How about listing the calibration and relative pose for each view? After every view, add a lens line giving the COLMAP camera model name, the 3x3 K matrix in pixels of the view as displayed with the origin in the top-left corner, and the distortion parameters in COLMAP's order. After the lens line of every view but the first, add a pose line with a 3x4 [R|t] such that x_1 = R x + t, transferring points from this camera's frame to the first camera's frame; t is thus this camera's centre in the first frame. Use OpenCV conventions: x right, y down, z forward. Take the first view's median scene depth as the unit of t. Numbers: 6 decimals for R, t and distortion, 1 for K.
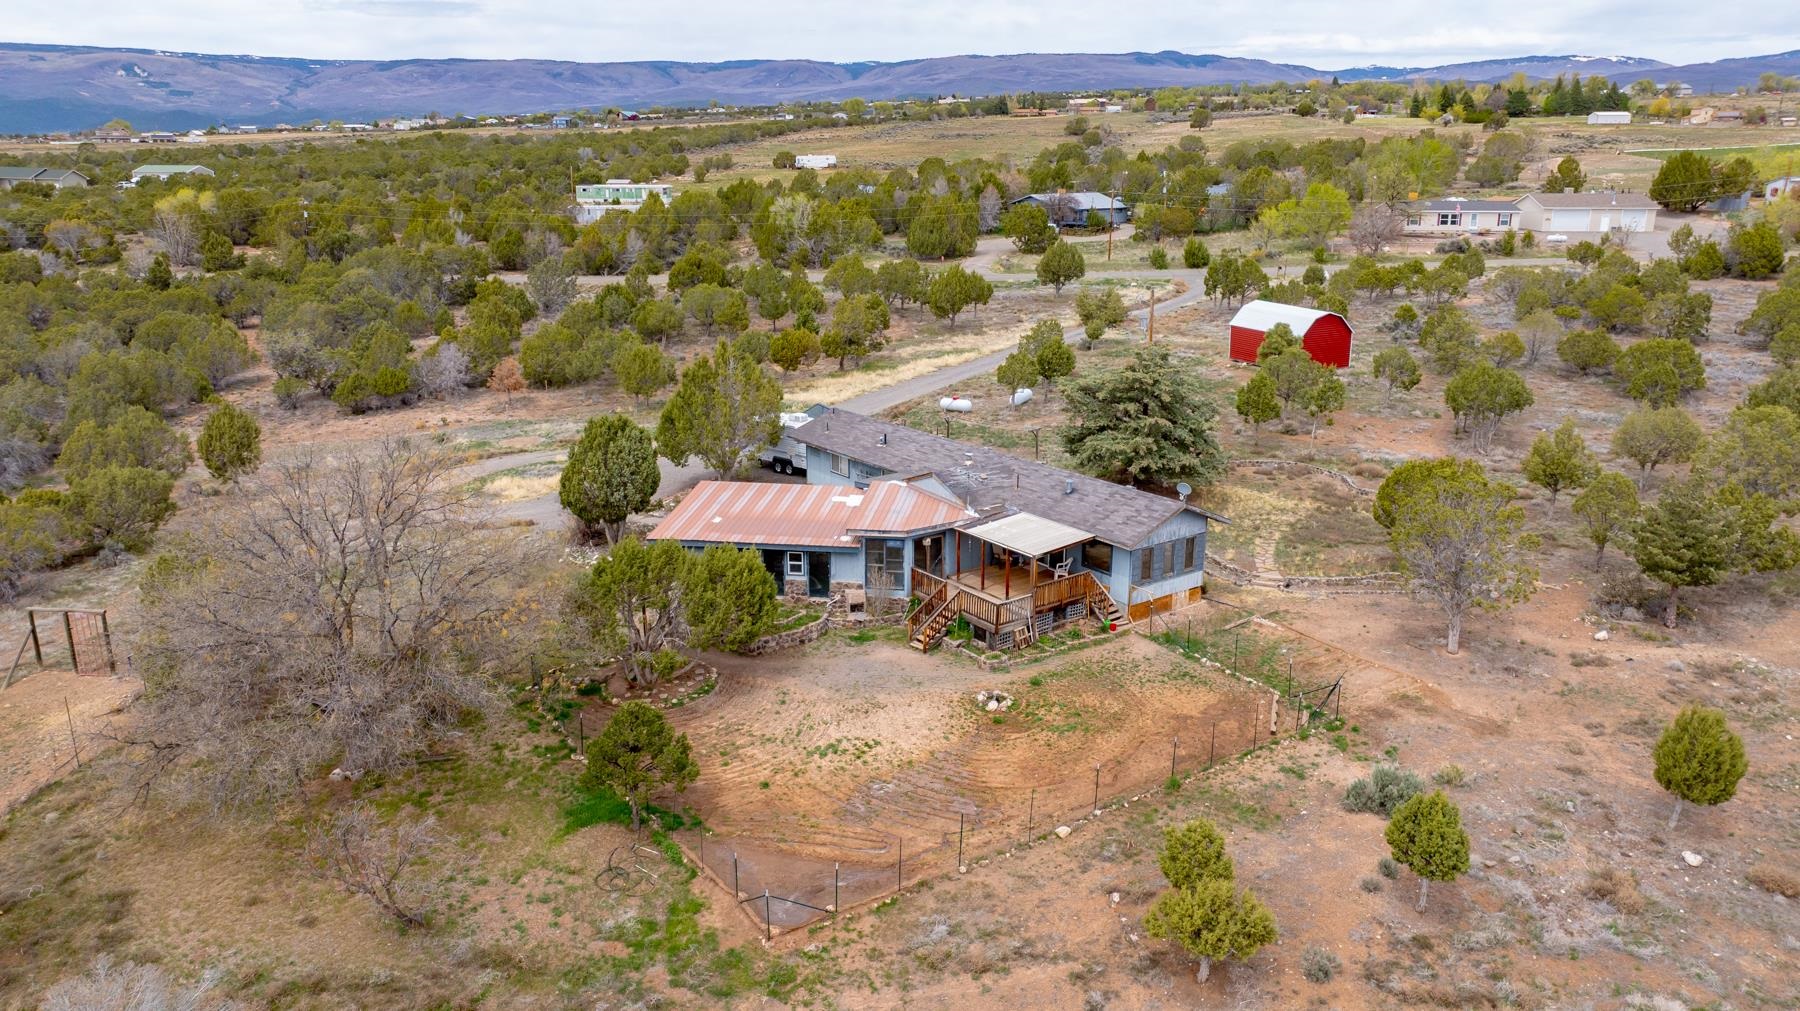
lens RADIAL K [[1260.0, 0, 904.8], [0, 1260.0, 507.1], [0, 0, 1]] dist [-0.026638, 0.019562]
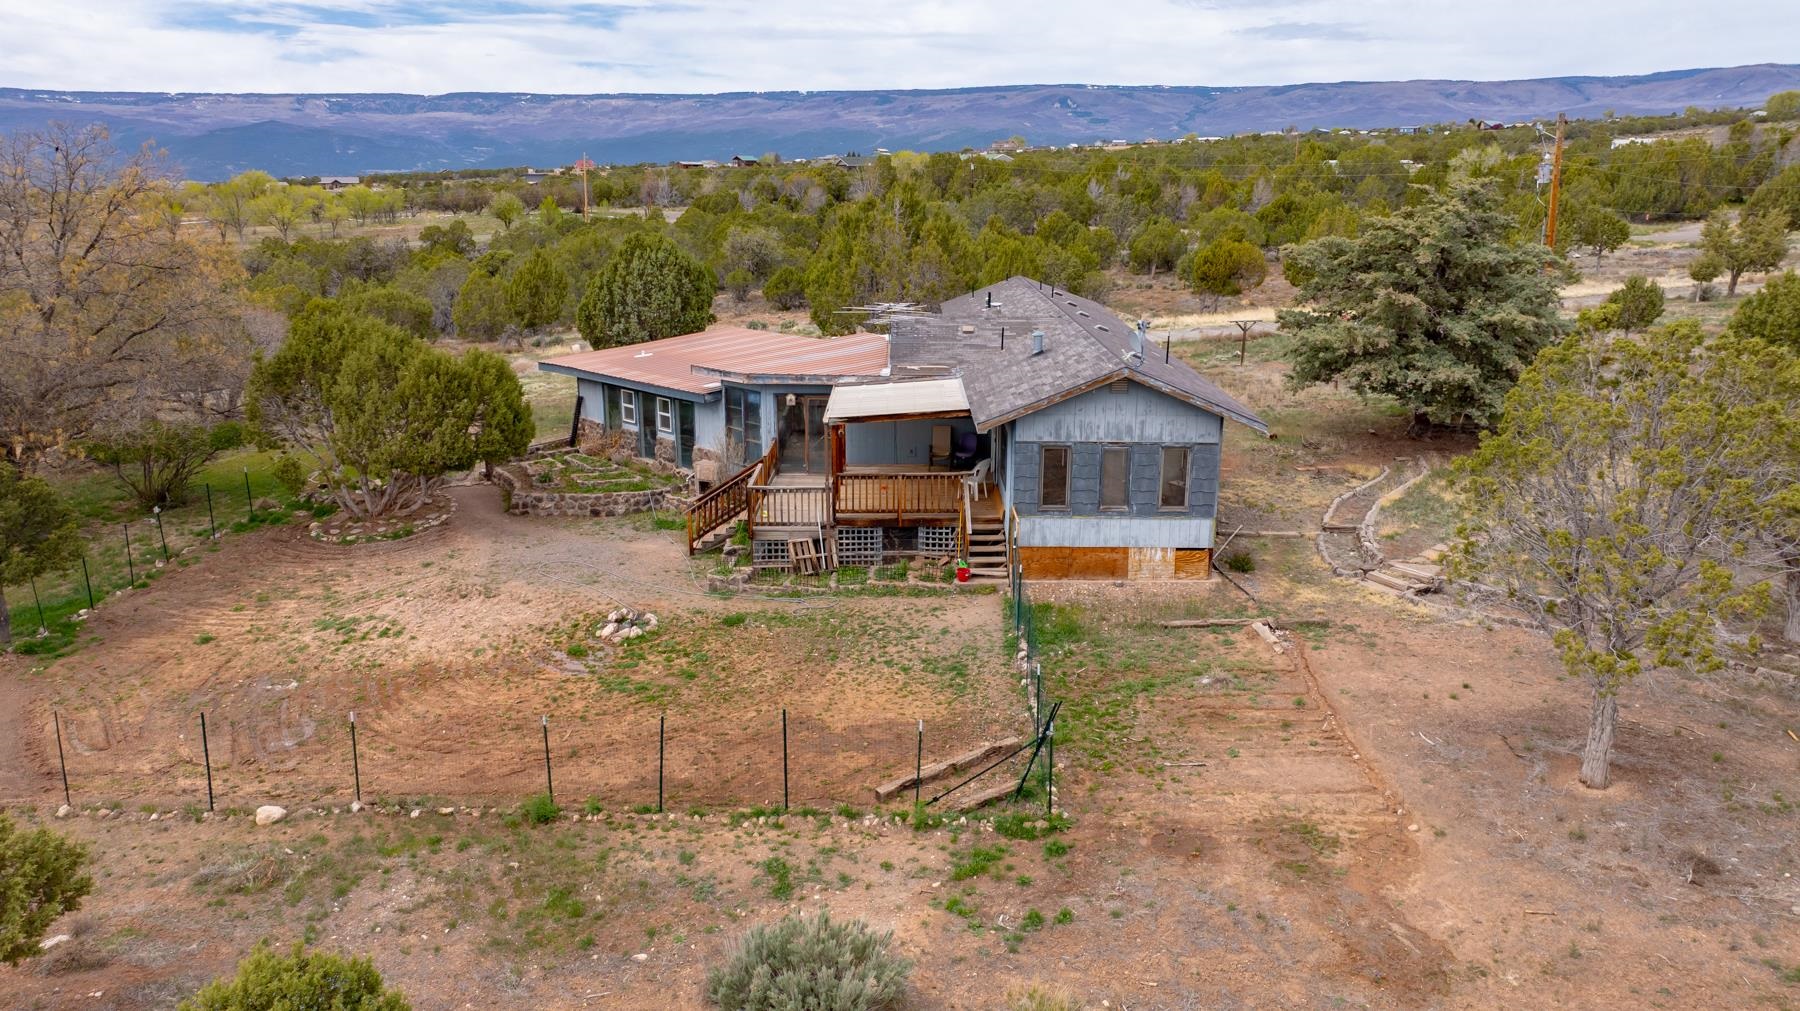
lens RADIAL K [[1260.0, 0, 902.9], [0, 1260.0, 505.7], [0, 0, 1]] dist [-0.026638, 0.019562]
pose [[0.794632, 0.154065, -0.587218, 0.441947], [-0.164457, 0.985724, 0.036073, 0.047578], [0.584392, 0.067907, 0.808625, 0.509338]]
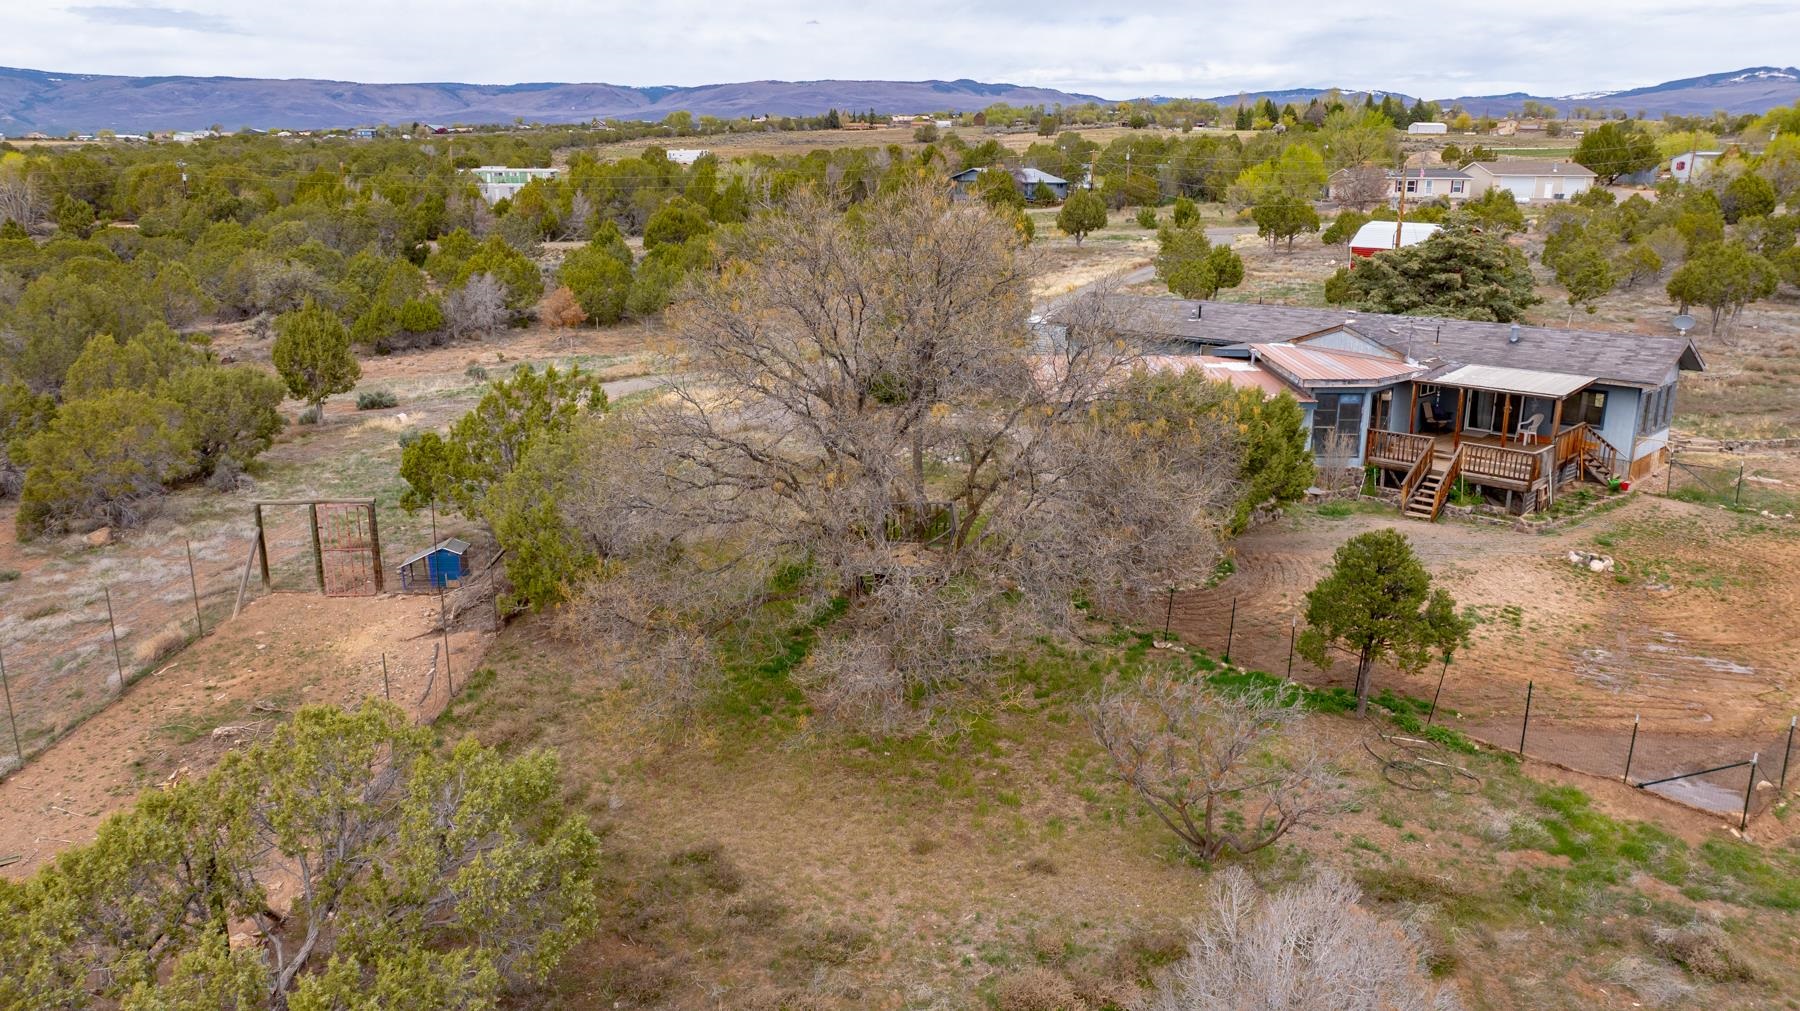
lens RADIAL K [[1260.0, 0, 906.4], [0, 1260.0, 512.8], [0, 0, 1]] dist [-0.026638, 0.019562]
pose [[0.988335, -0.035073, 0.148199, -0.408939], [0.037254, 0.999234, -0.011970, 0.099948], [-0.147666, 0.017352, 0.988885, 0.236693]]
